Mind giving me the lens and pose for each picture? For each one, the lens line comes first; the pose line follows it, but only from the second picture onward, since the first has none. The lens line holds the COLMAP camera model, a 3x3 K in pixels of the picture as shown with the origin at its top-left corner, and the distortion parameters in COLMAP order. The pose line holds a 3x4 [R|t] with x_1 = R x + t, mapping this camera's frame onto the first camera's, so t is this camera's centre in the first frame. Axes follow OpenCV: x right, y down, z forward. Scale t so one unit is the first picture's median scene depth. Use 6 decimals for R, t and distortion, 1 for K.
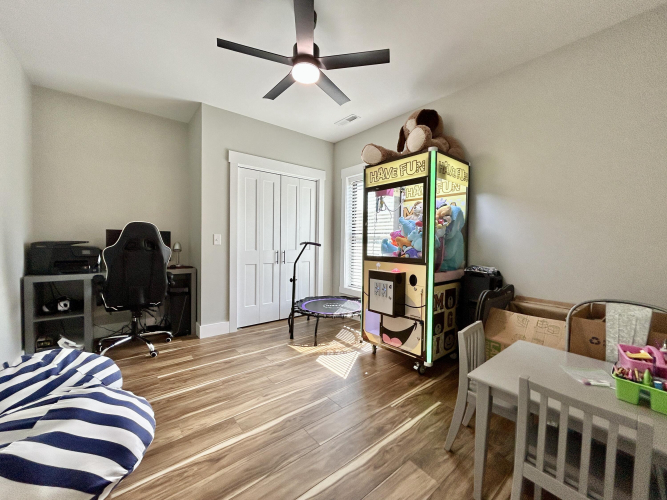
lens RADIAL K [[268.0, 0, 331.0], [0, 268.0, 250.5], [0, 0, 1]] dist [0.000490, 0.000025]
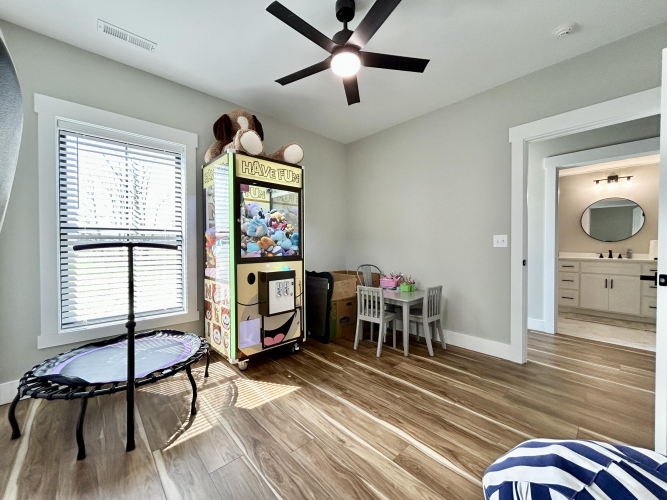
lens RADIAL K [[268.0, 0, 331.3], [0, 268.0, 248.9], [0, 0, 1]] dist [0.000490, 0.000025]
pose [[-0.064859, -0.027890, 0.997505, -0.837194], [0.035603, 0.998908, 0.030244, -0.028688], [-0.997259, 0.037476, -0.063795, 0.893443]]
